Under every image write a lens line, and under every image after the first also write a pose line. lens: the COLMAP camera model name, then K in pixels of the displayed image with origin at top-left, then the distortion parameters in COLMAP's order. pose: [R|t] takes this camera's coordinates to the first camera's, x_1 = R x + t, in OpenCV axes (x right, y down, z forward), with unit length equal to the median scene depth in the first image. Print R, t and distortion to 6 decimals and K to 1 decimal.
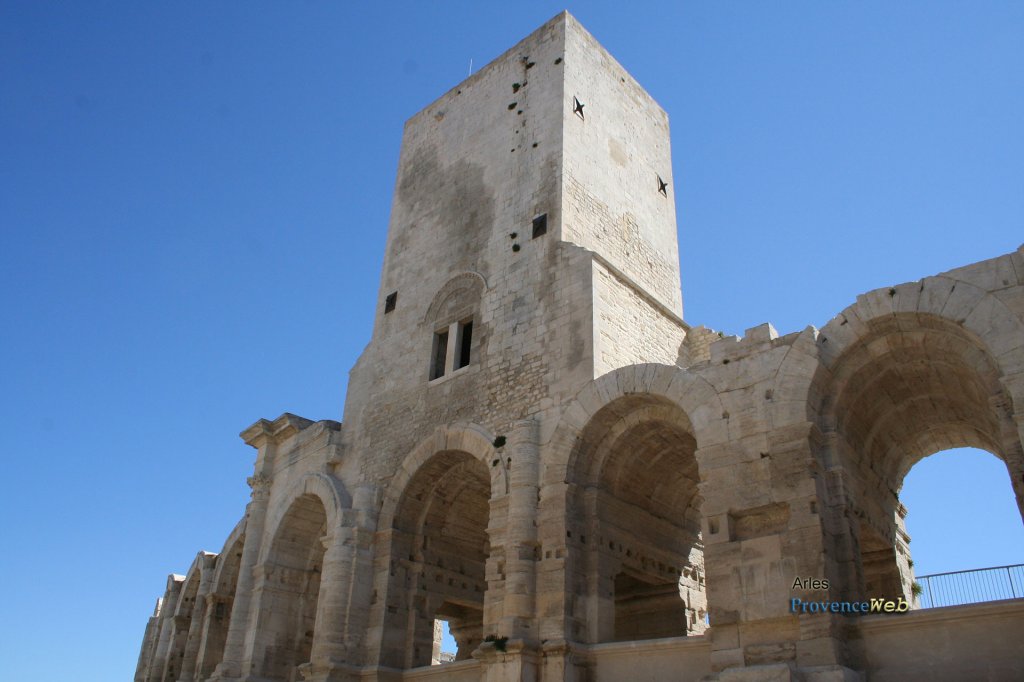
lens RADIAL K [[847.6, 0, 512.0], [0, 847.6, 341.0], [0, 0, 1]] dist [-0.160955, 0.165039]
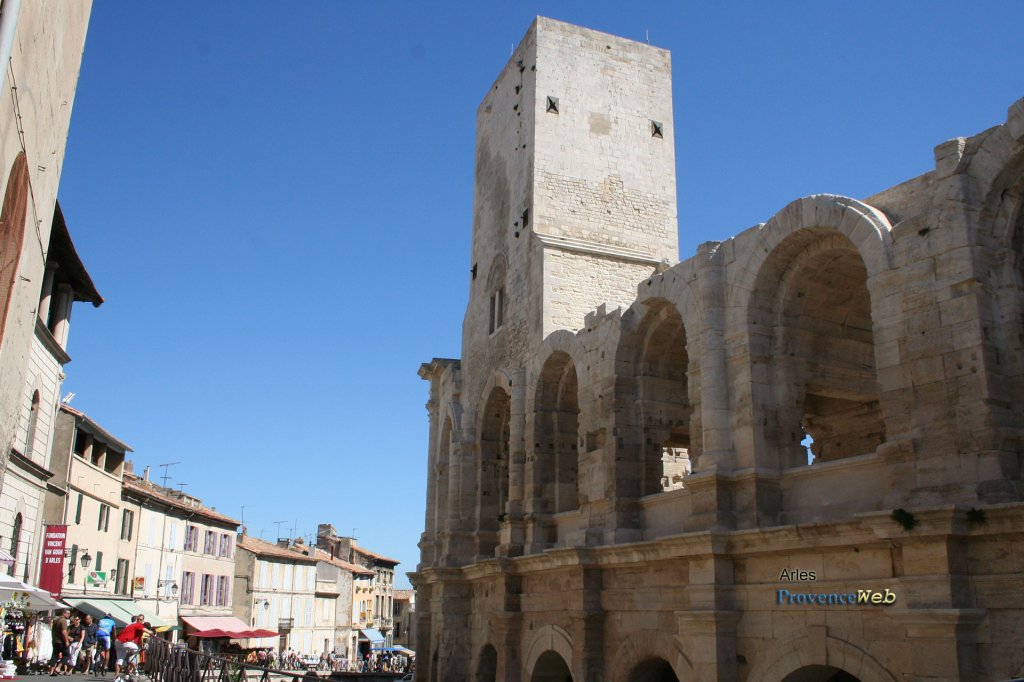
lens RADIAL K [[921.3, 0, 512.0], [0, 921.3, 341.0], [0, 0, 1]] dist [-0.137761, 0.108151]
pose [[0.892030, -0.155823, -0.424266, 0.628143], [0.241943, 0.957501, 0.157023, -0.188473], [0.381767, -0.242718, 0.891820, -0.393680]]
